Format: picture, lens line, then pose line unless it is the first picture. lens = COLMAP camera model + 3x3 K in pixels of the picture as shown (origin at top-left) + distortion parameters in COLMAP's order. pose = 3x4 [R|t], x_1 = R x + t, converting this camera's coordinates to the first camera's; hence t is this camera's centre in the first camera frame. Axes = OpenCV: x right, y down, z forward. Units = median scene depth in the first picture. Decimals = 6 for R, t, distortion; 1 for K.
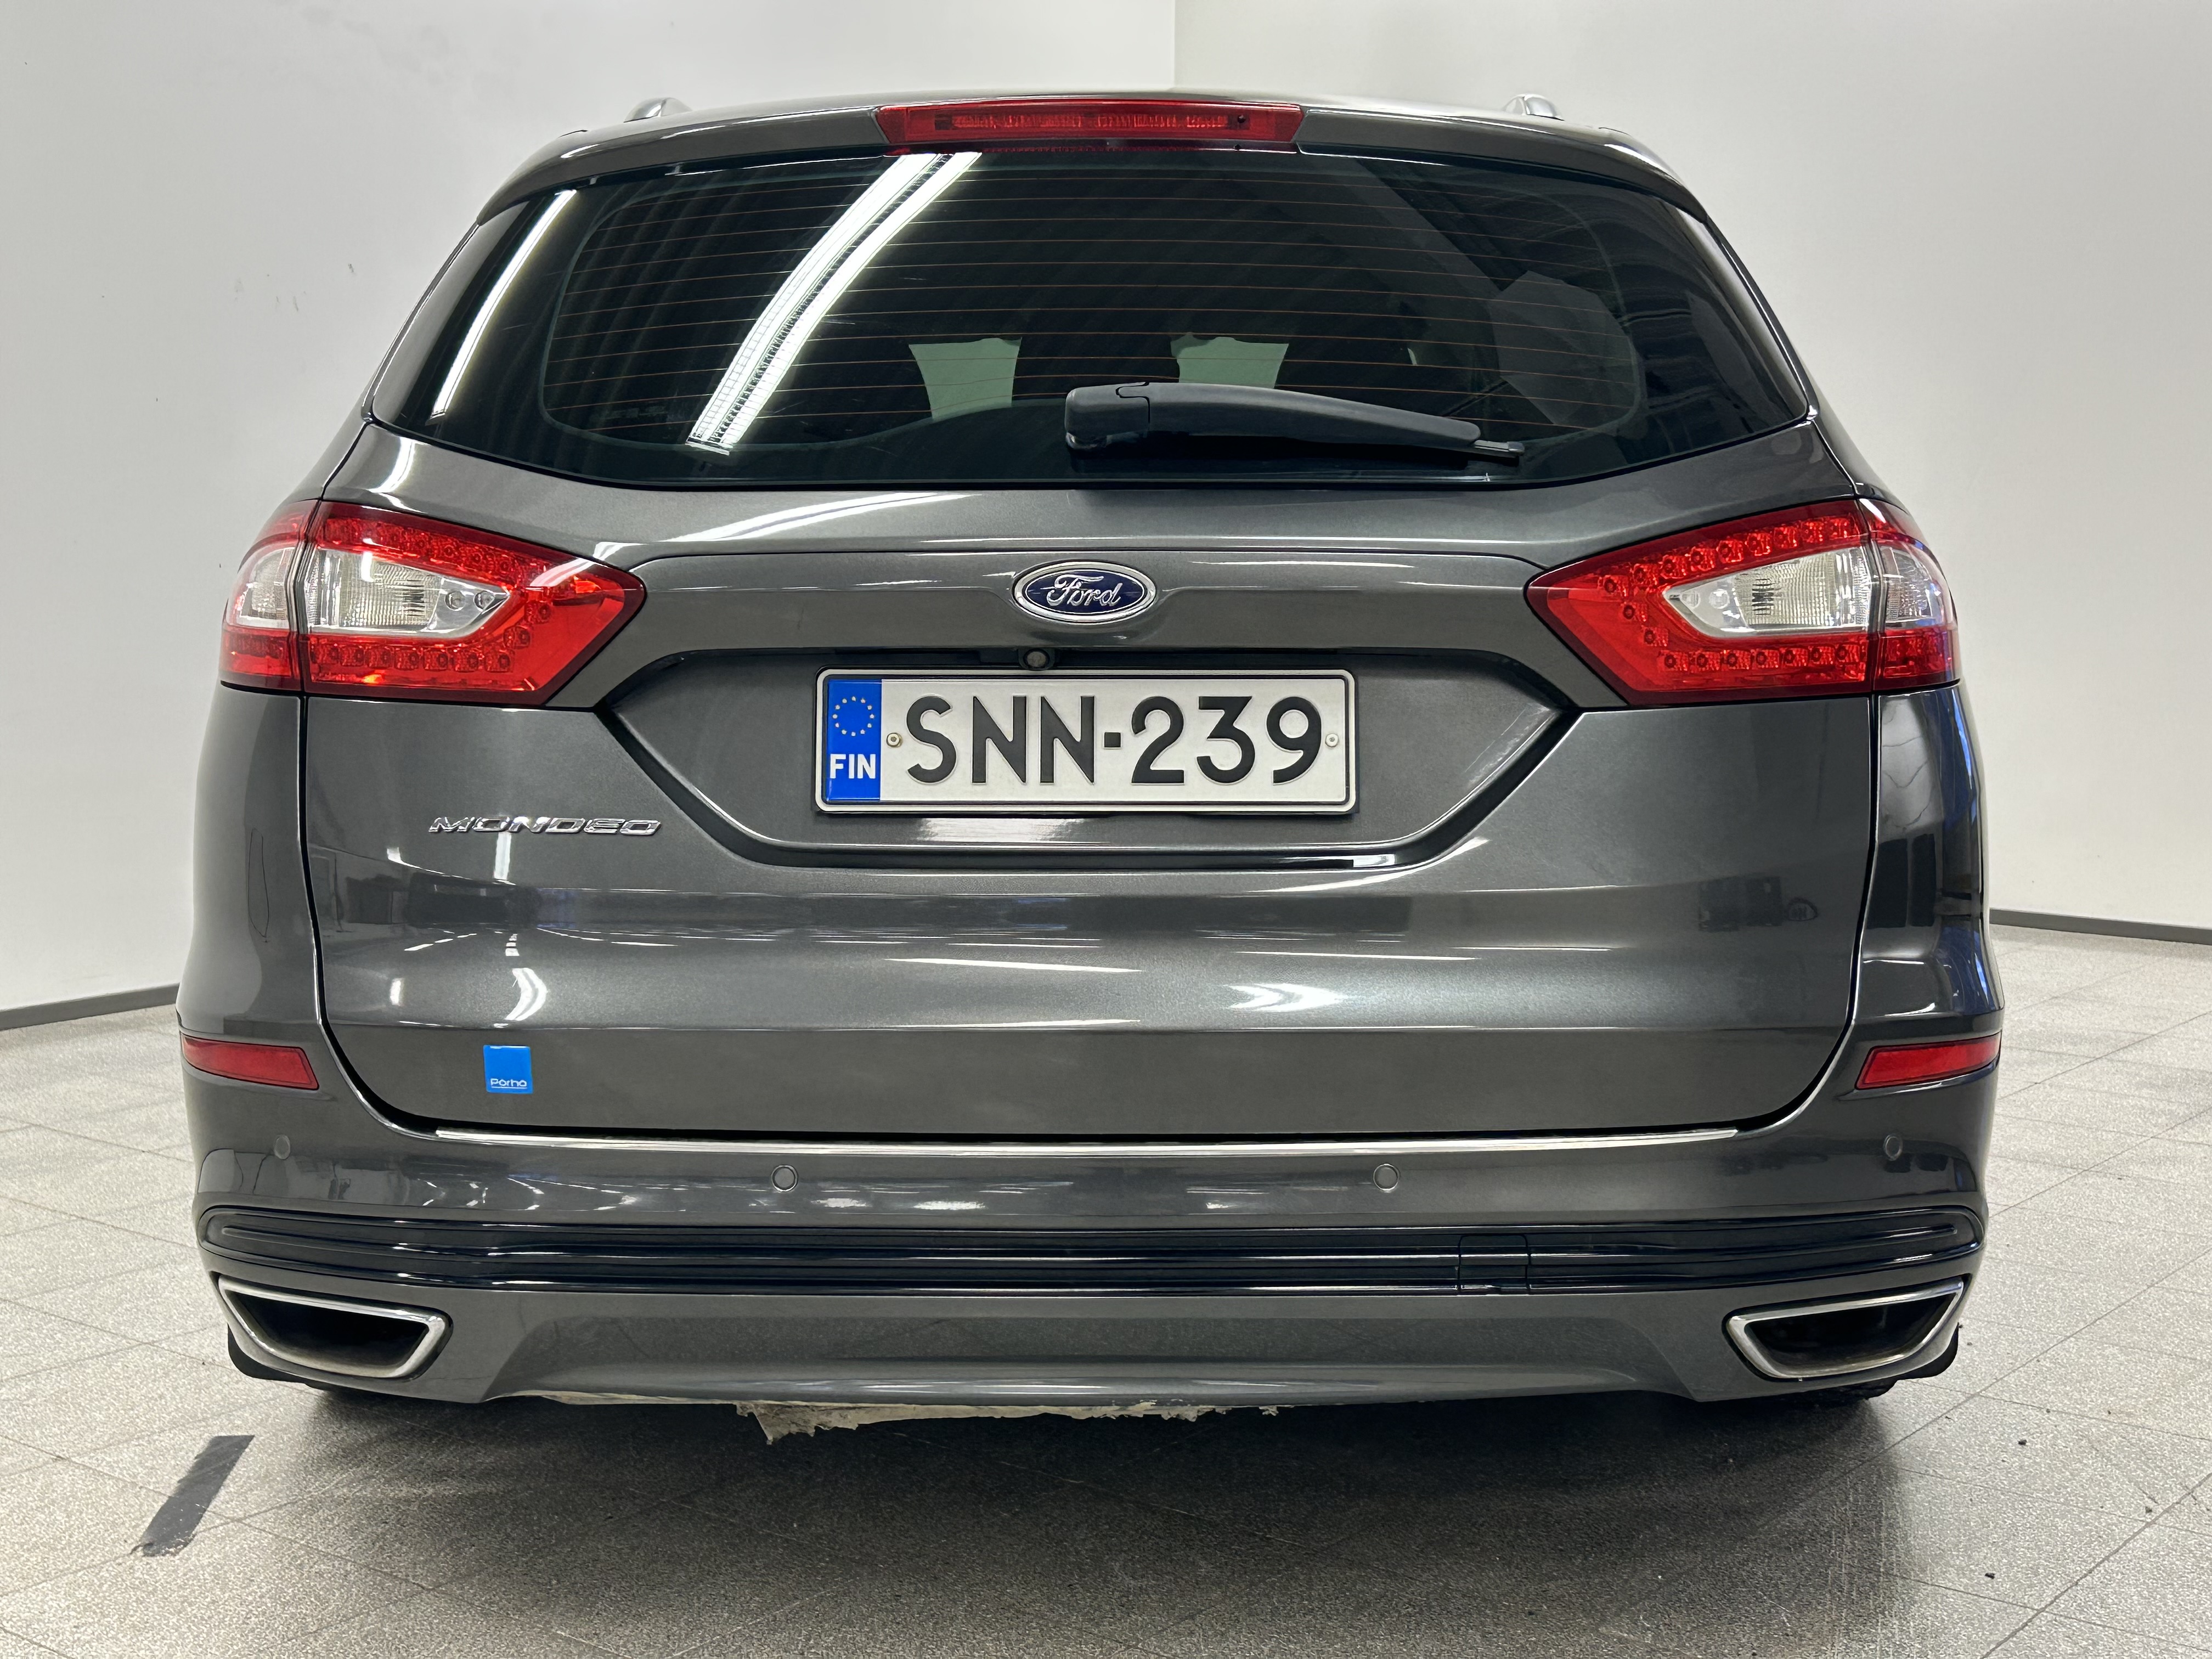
lens RADIAL K [[2978.3, 0, 1217.9], [0, 2978.3, 830.4], [0, 0, 1]] dist [0.196587, -0.790669]
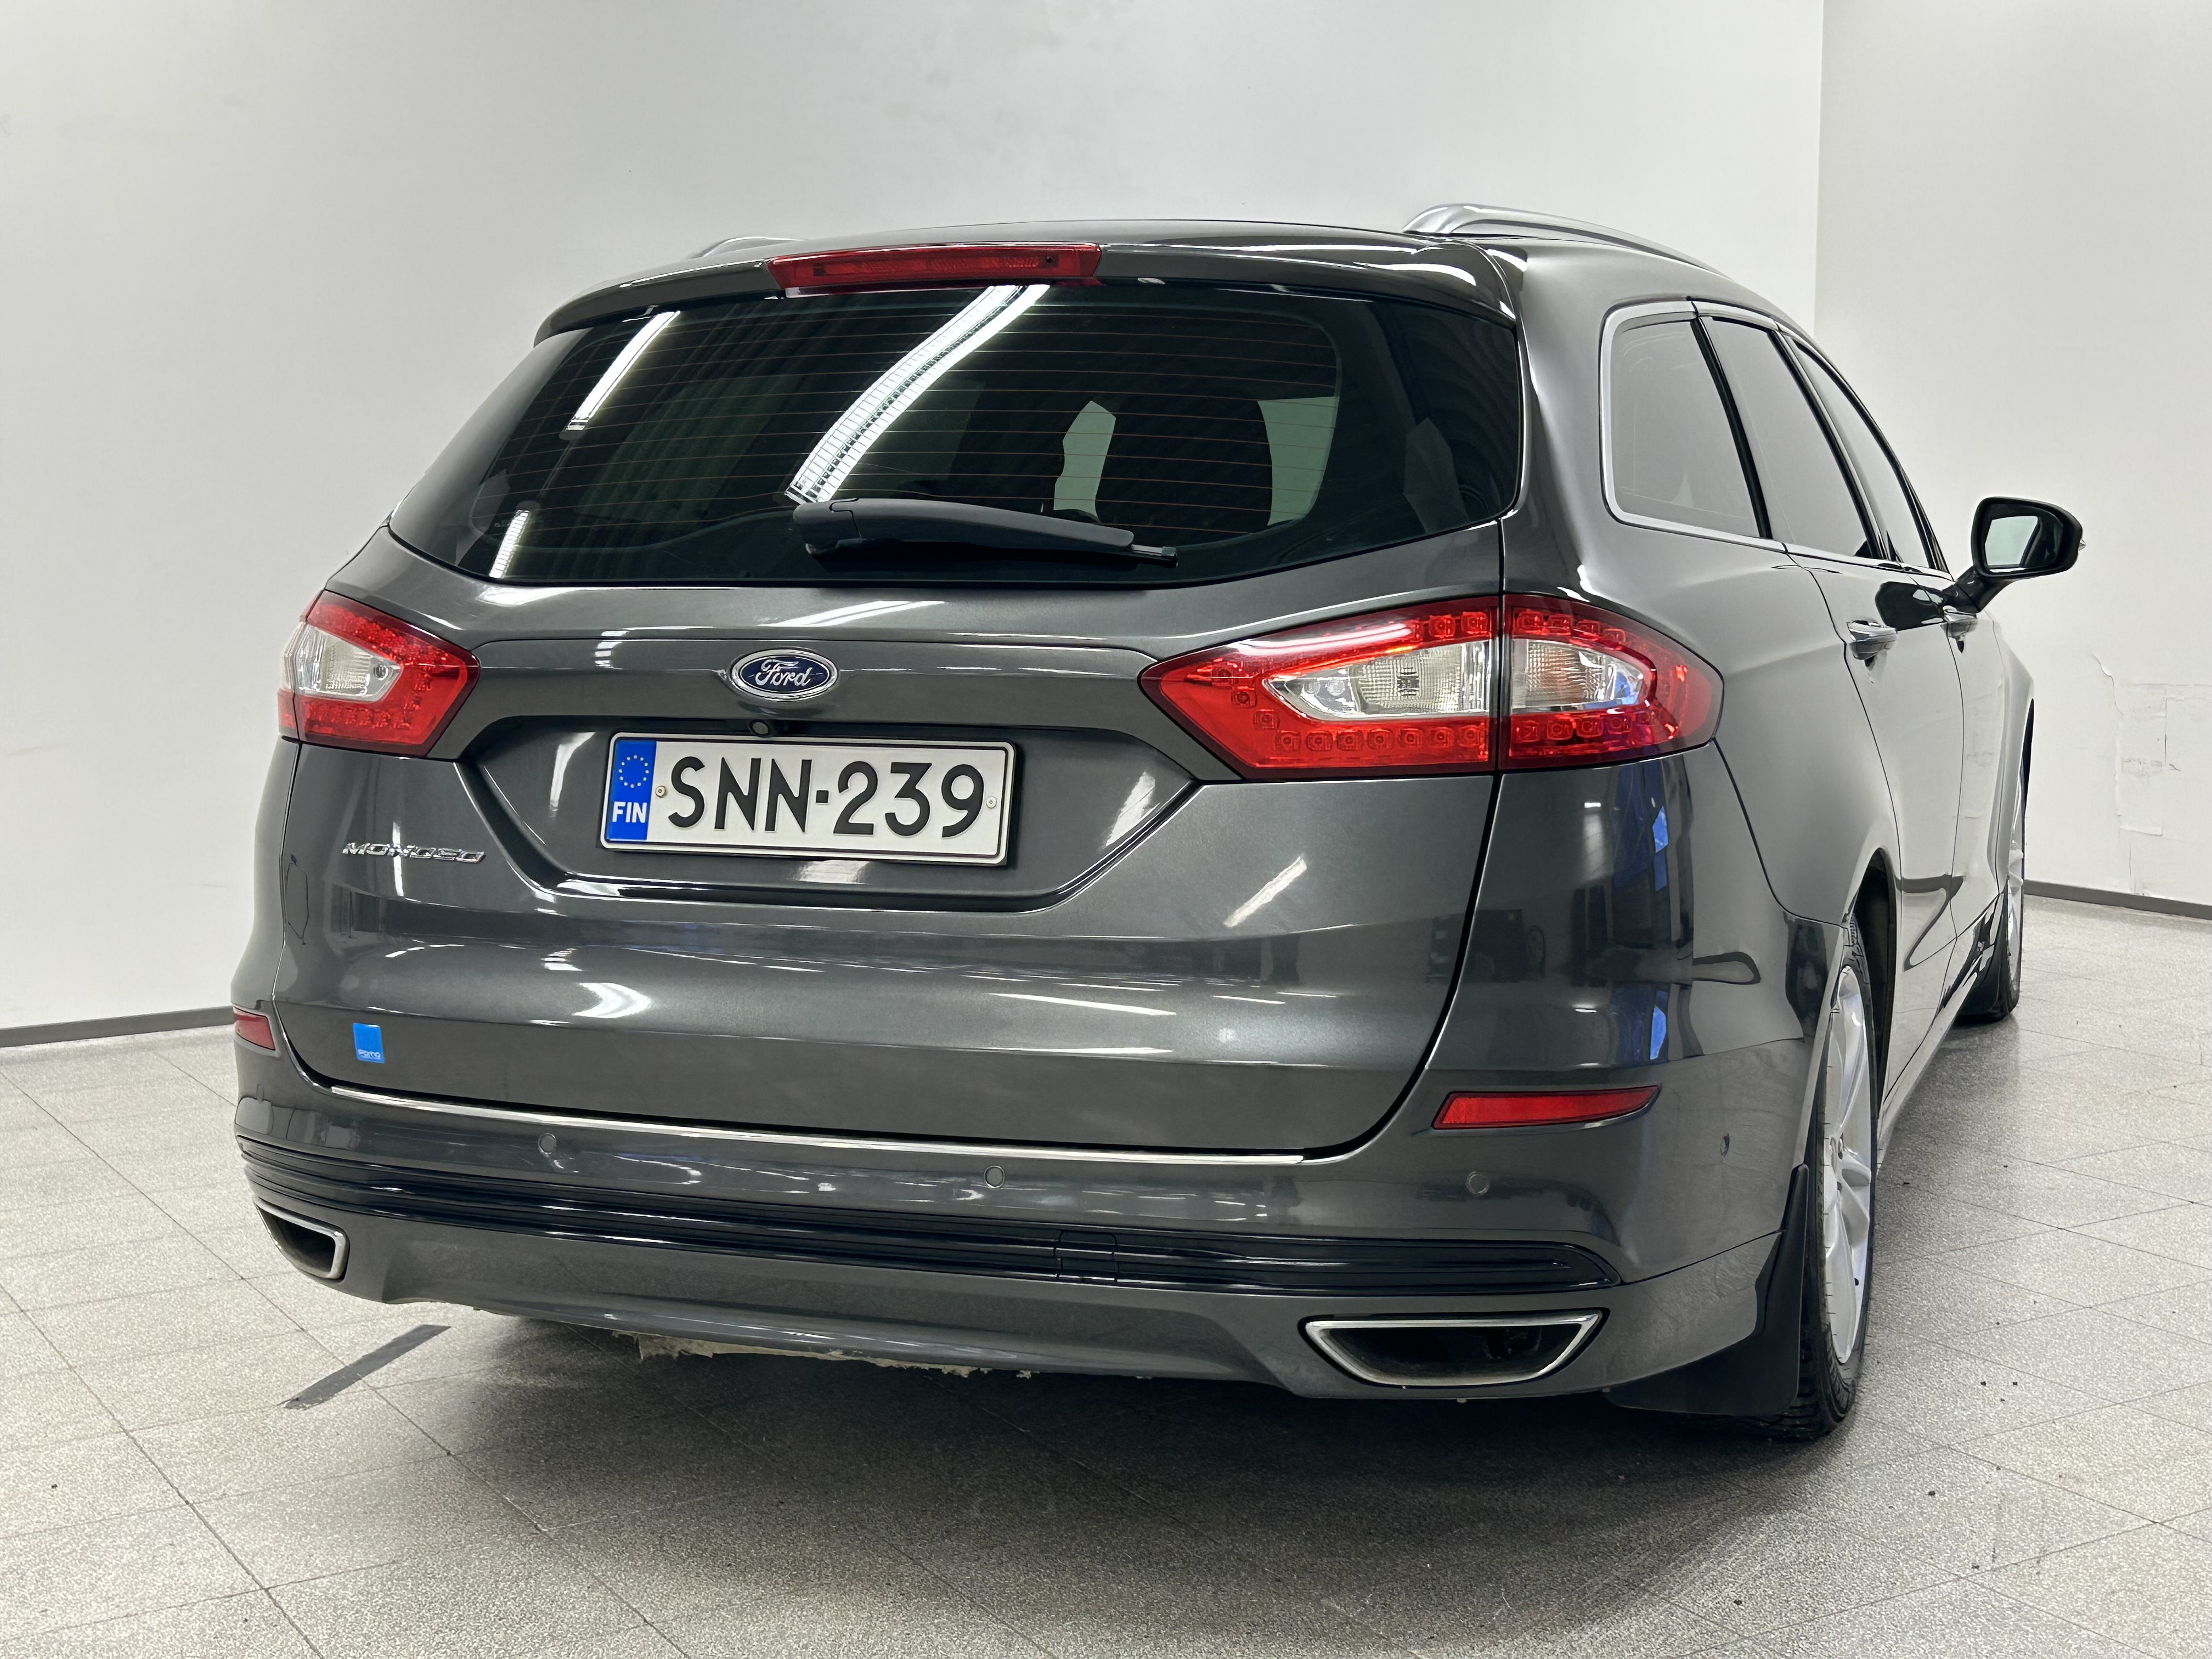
lens RADIAL K [[3047.7, 0, 1145.6], [0, 3047.7, 834.5], [0, 0, 1]] dist [0.061977, -0.013946]
pose [[0.935992, 0.033008, -0.350470, 0.514400], [-0.031112, 0.999455, 0.011040, -0.032689], [0.350644, 0.000570, 0.936509, -0.099195]]
